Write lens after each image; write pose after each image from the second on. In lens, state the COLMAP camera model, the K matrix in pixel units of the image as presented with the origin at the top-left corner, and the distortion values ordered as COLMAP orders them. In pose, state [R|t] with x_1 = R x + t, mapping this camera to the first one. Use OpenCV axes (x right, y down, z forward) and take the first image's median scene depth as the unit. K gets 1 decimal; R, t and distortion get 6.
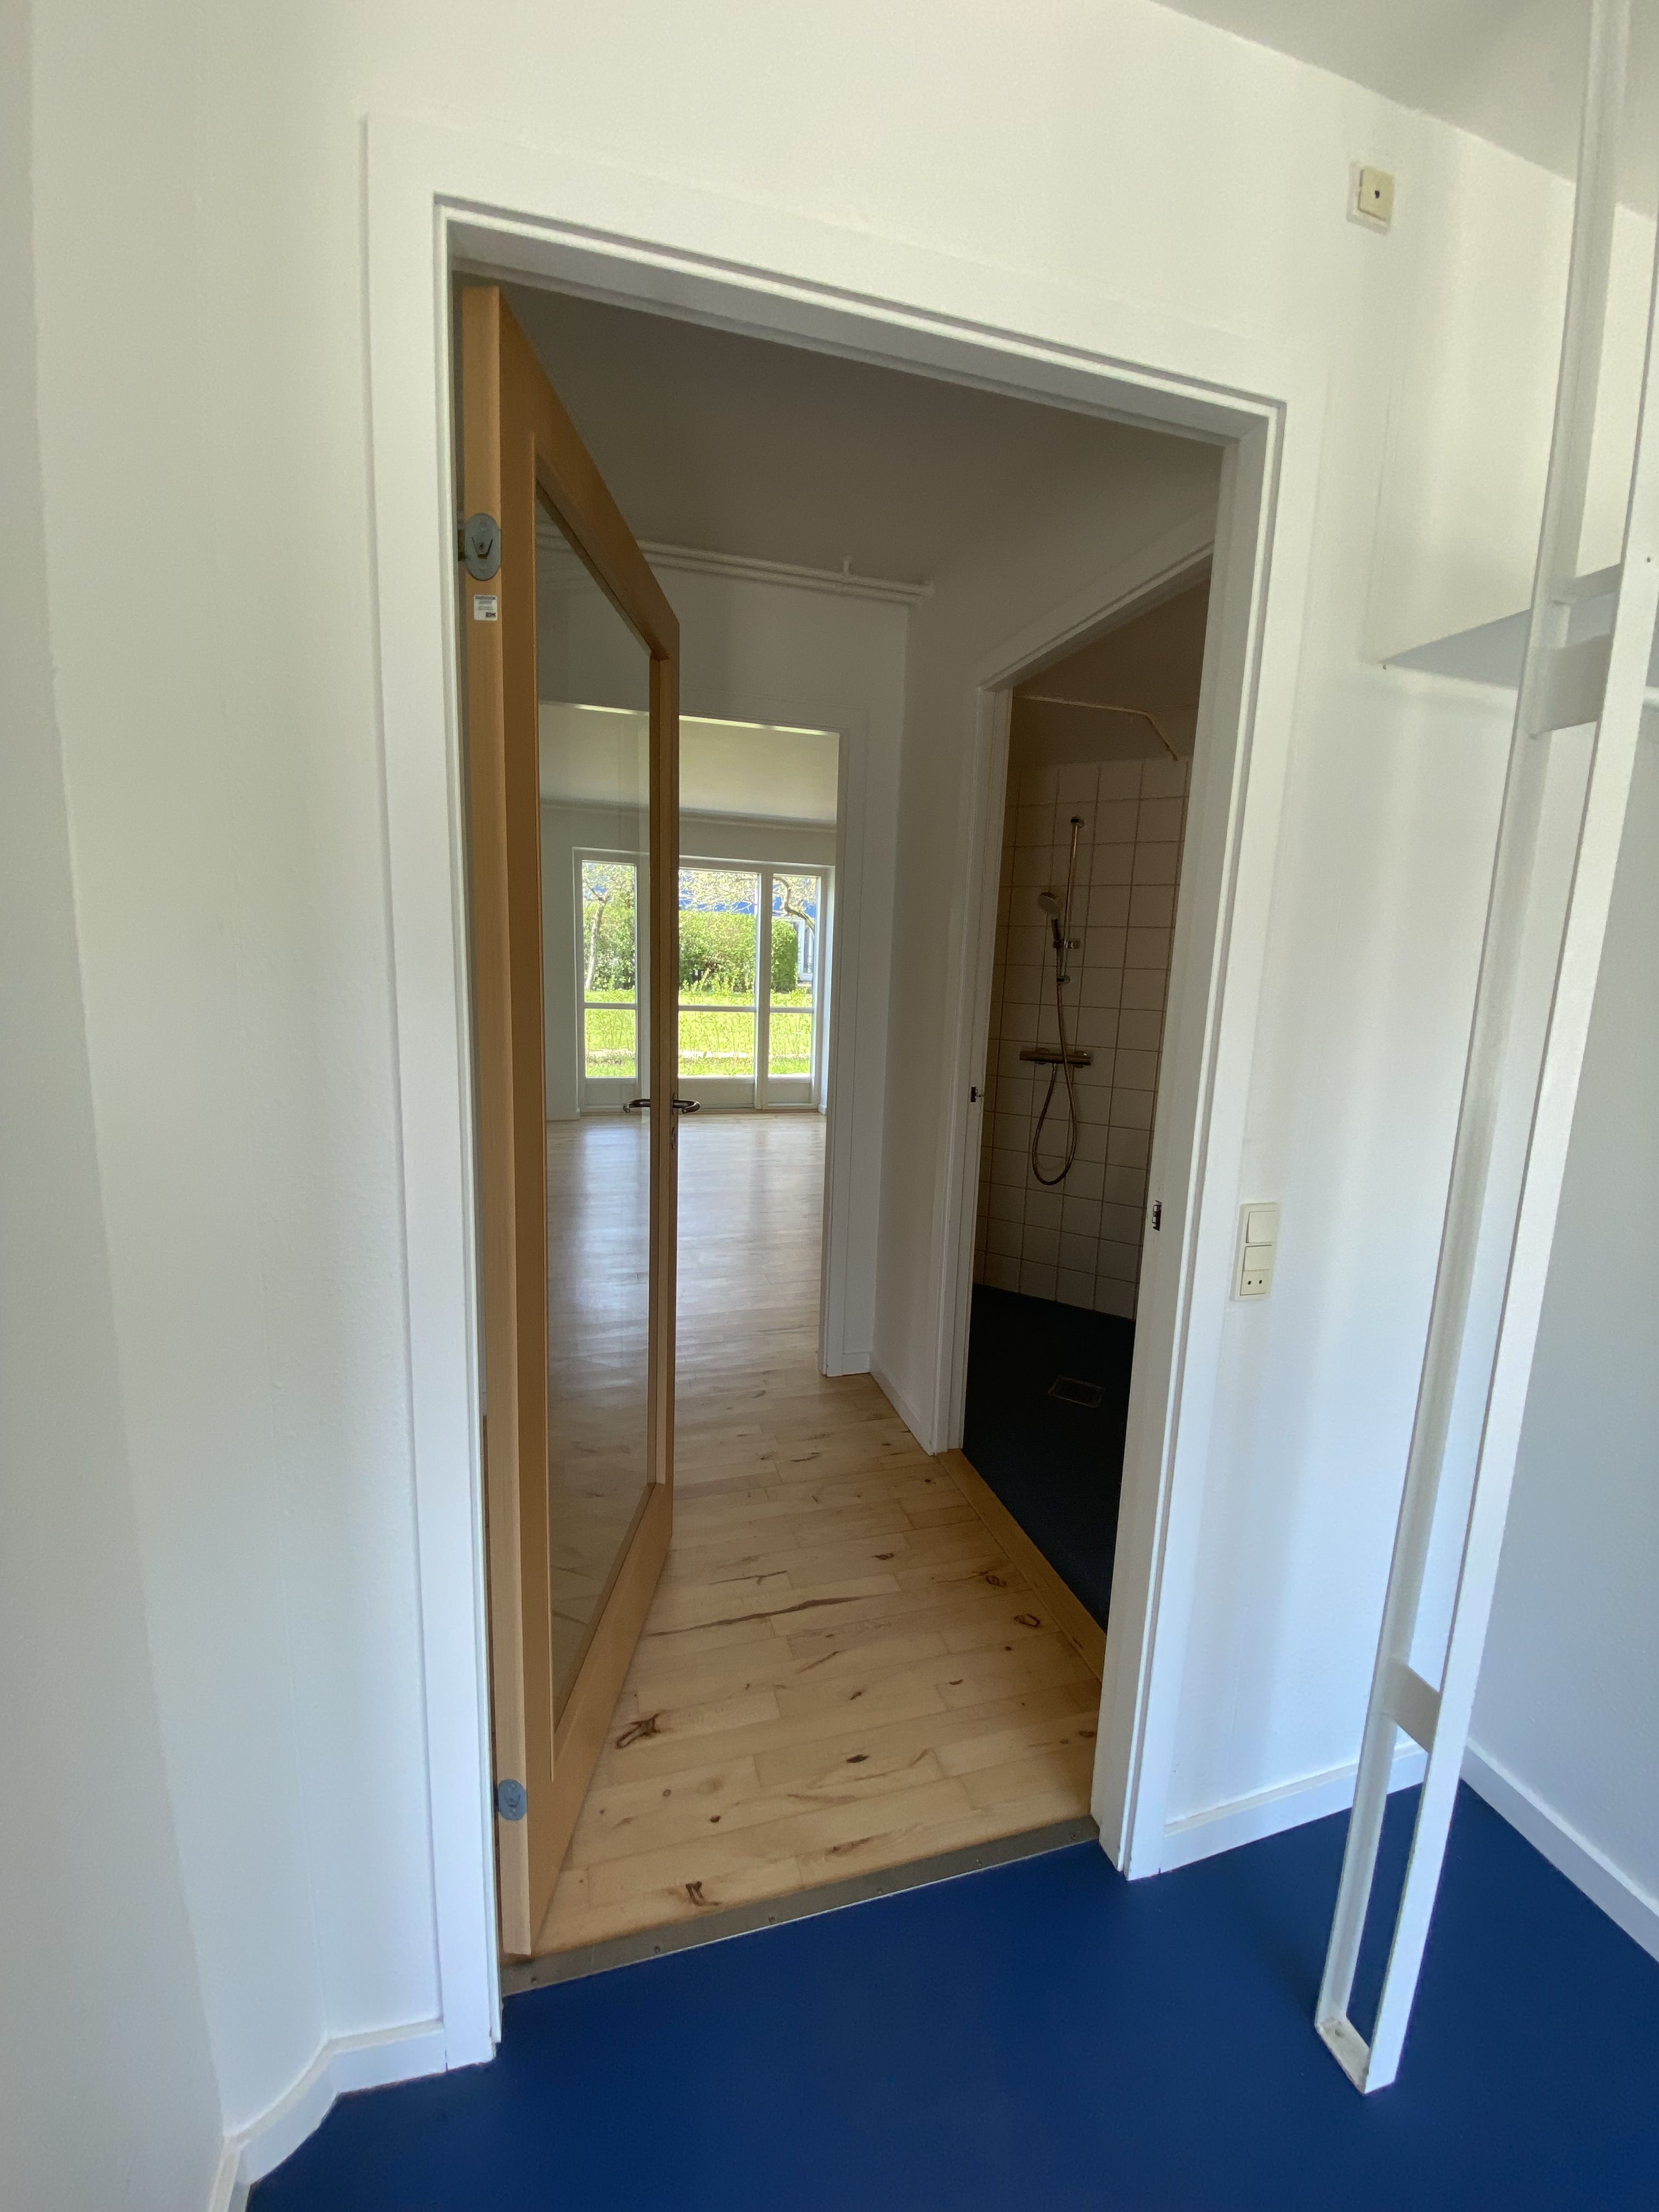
lens RADIAL K [[905.3, 0, 826.5], [0, 905.3, 1104.0], [0, 0, 1]] dist [0.006668, -0.014092]
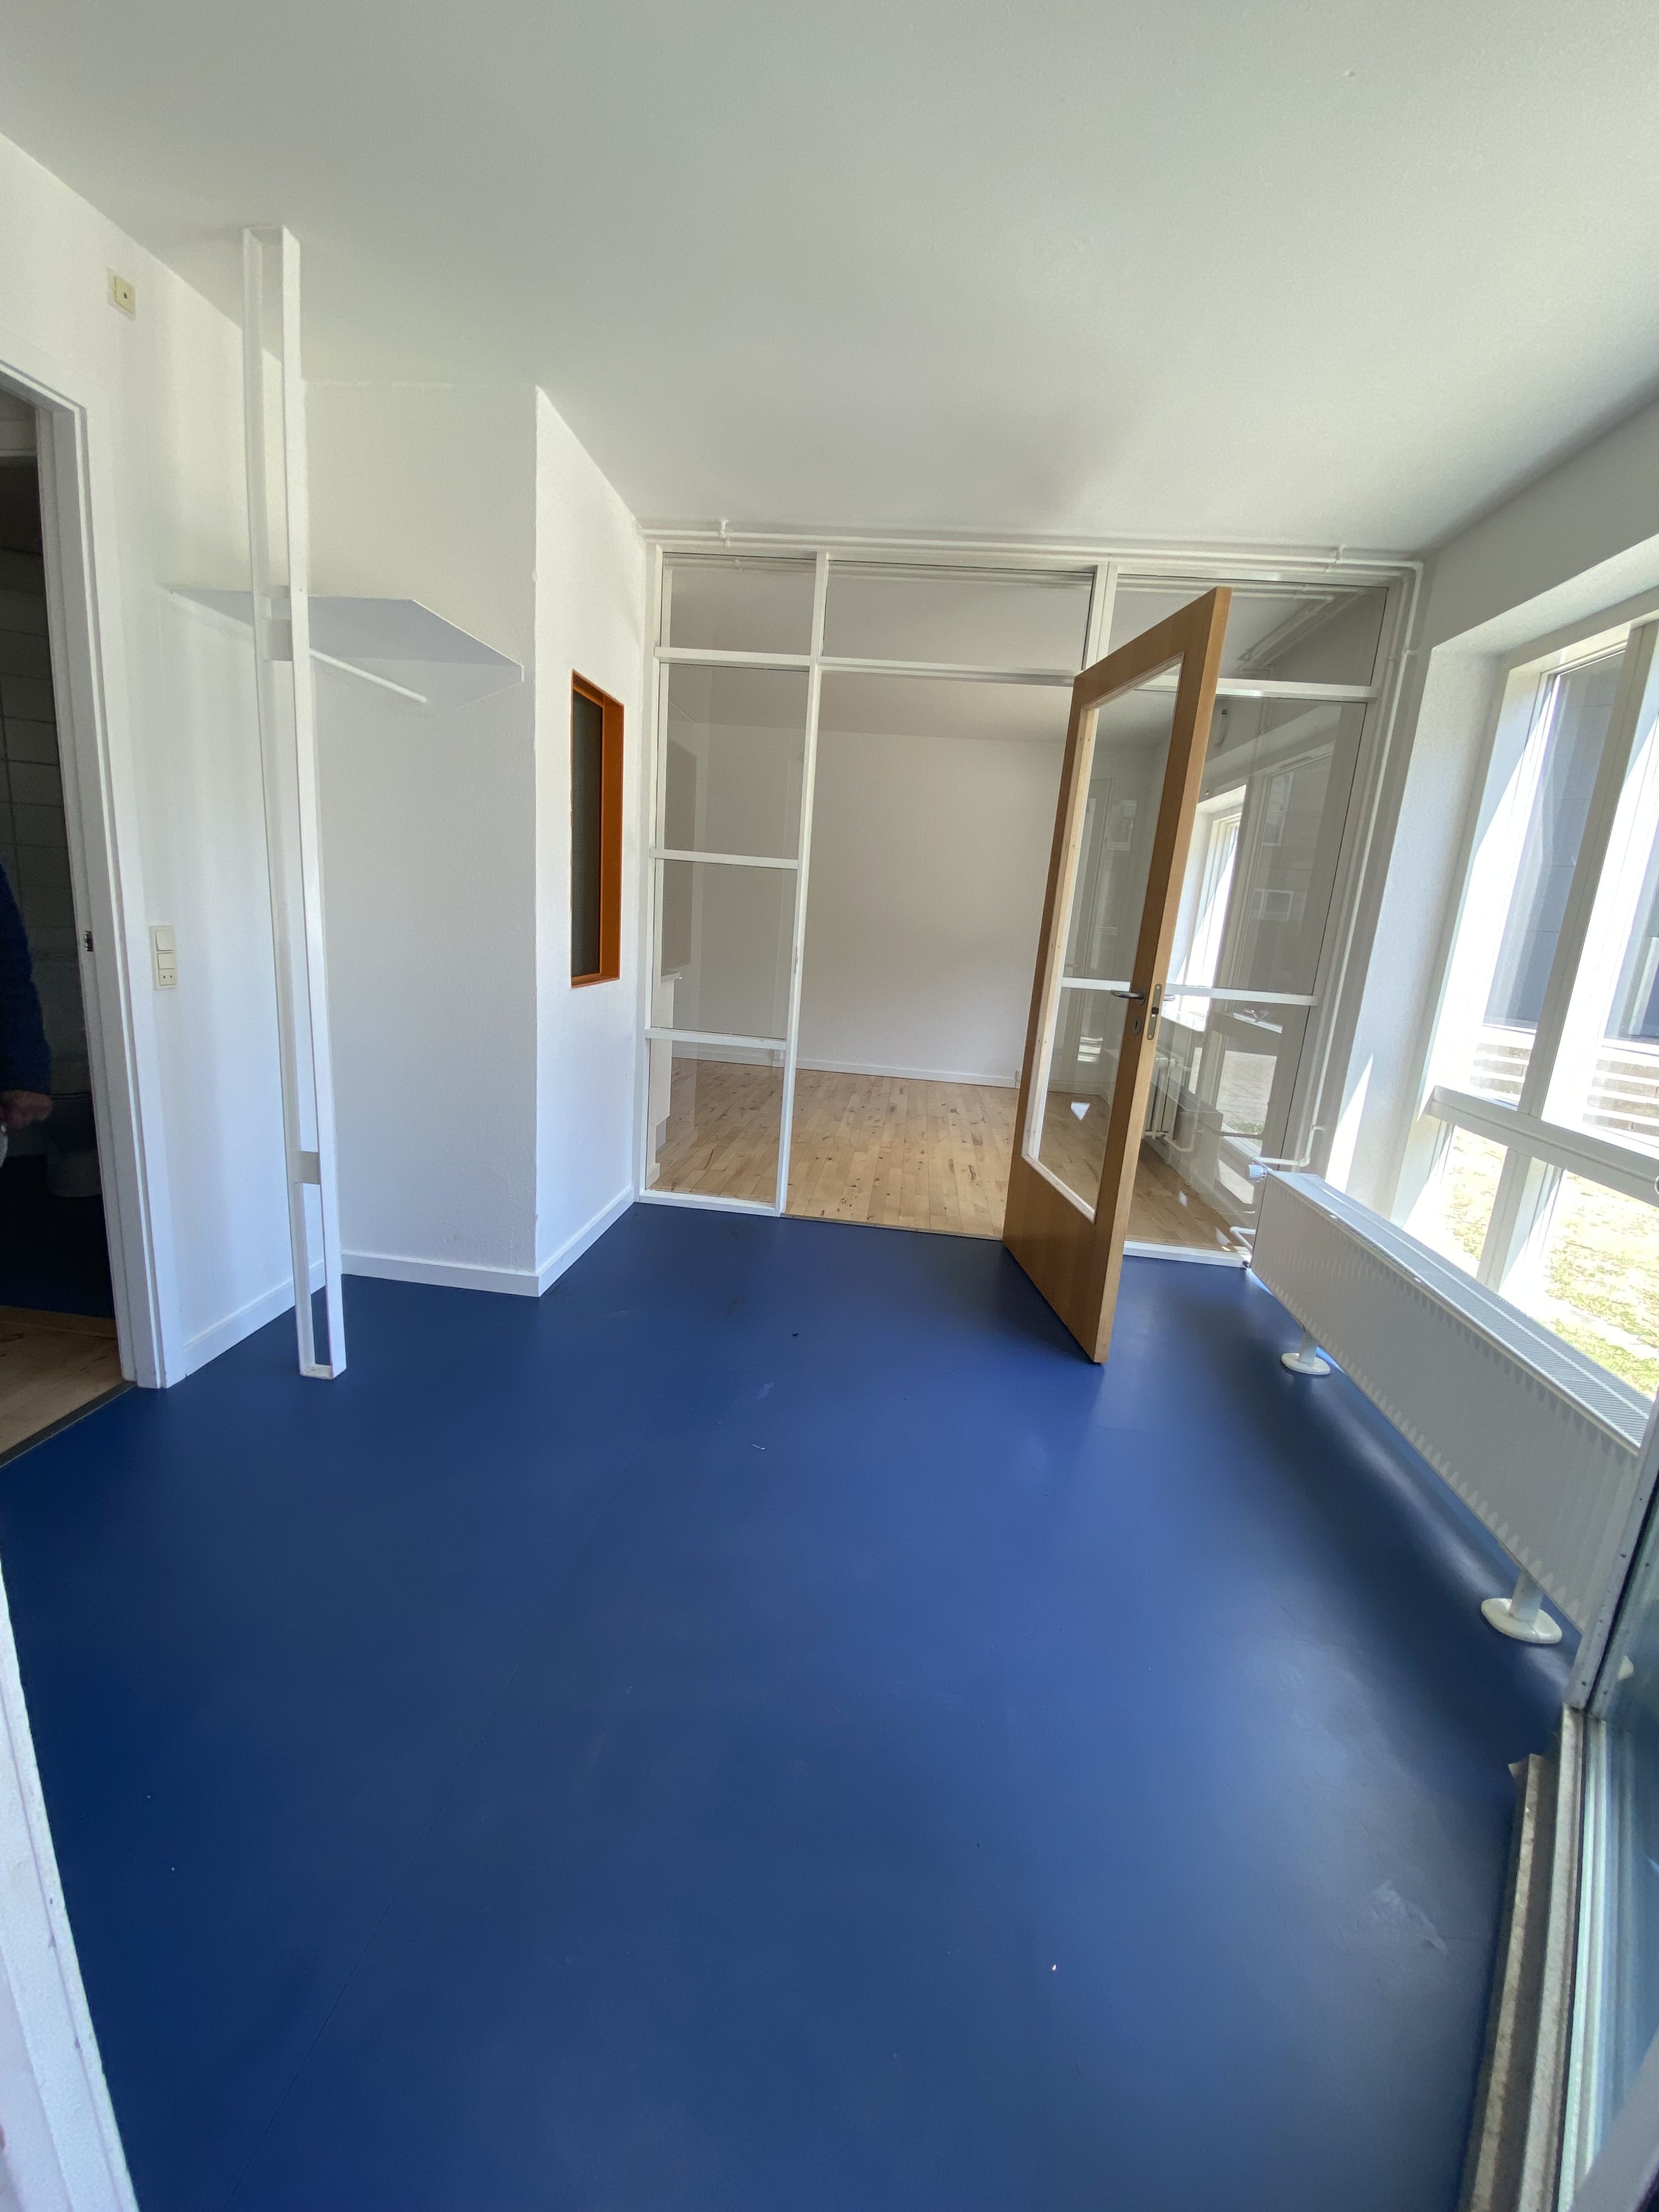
lens RADIAL K [[905.3, 0, 826.5], [0, 905.3, 1104.0], [0, 0, 1]] dist [0.006668, -0.014092]
pose [[0.378990, -0.213922, 0.900335, -0.611009], [0.087941, 0.976837, 0.195080, 0.217611], [-0.921213, 0.005243, 0.389024, -0.741593]]
